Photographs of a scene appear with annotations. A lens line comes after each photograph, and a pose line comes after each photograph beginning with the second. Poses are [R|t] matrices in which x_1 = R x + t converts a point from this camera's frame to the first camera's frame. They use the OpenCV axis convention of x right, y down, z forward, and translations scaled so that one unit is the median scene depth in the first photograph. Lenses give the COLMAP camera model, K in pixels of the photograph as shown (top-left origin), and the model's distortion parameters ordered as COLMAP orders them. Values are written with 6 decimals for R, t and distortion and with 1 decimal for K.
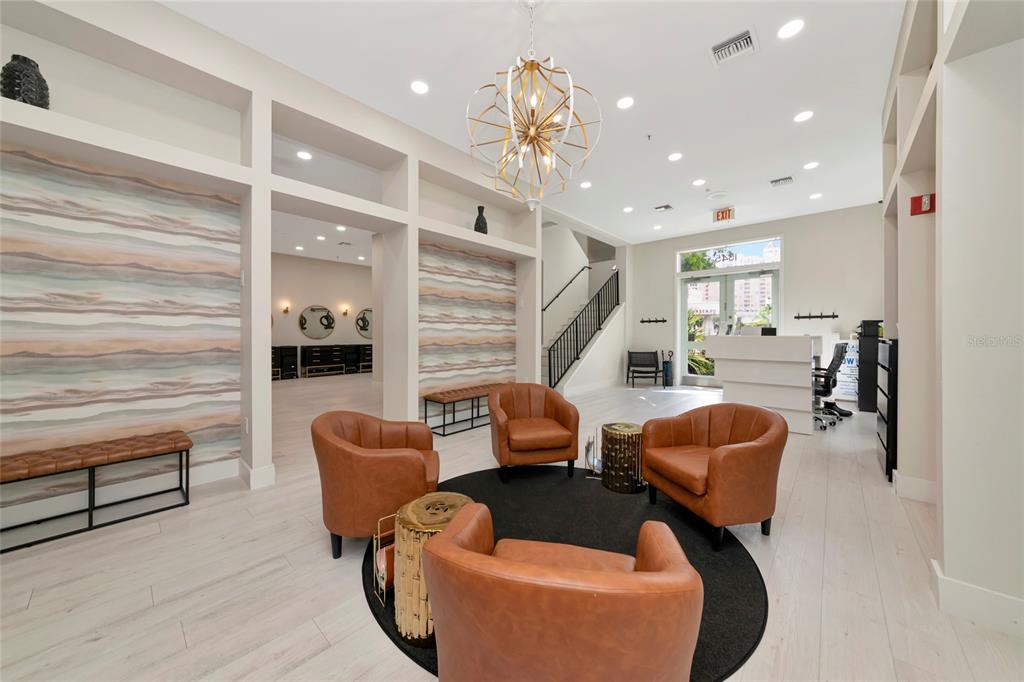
lens RADIAL K [[363.3, 0, 517.7], [0, 363.3, 342.3], [0, 0, 1]] dist [0.003110, 0.000179]
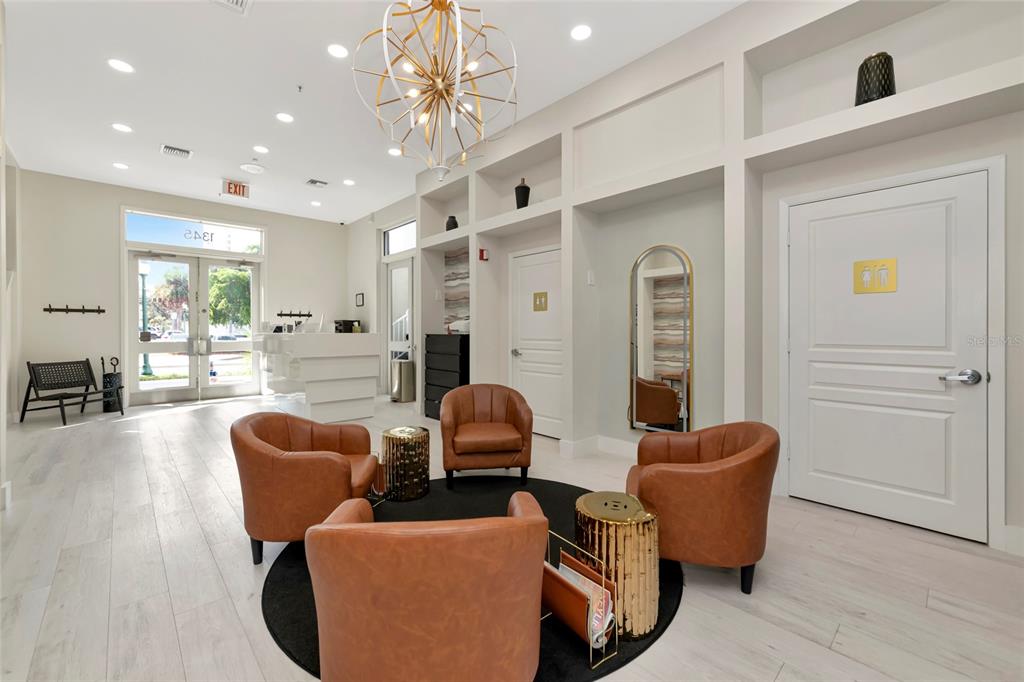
lens RADIAL K [[418.9, 0, 514.8], [0, 418.9, 333.8], [0, 0, 1]] dist [-0.003493, -0.000262]
pose [[0.075521, -0.004008, 0.997136, -0.271419], [0.023694, 0.999717, 0.002224, -0.003288], [-0.996863, 0.023458, 0.075594, 0.232138]]
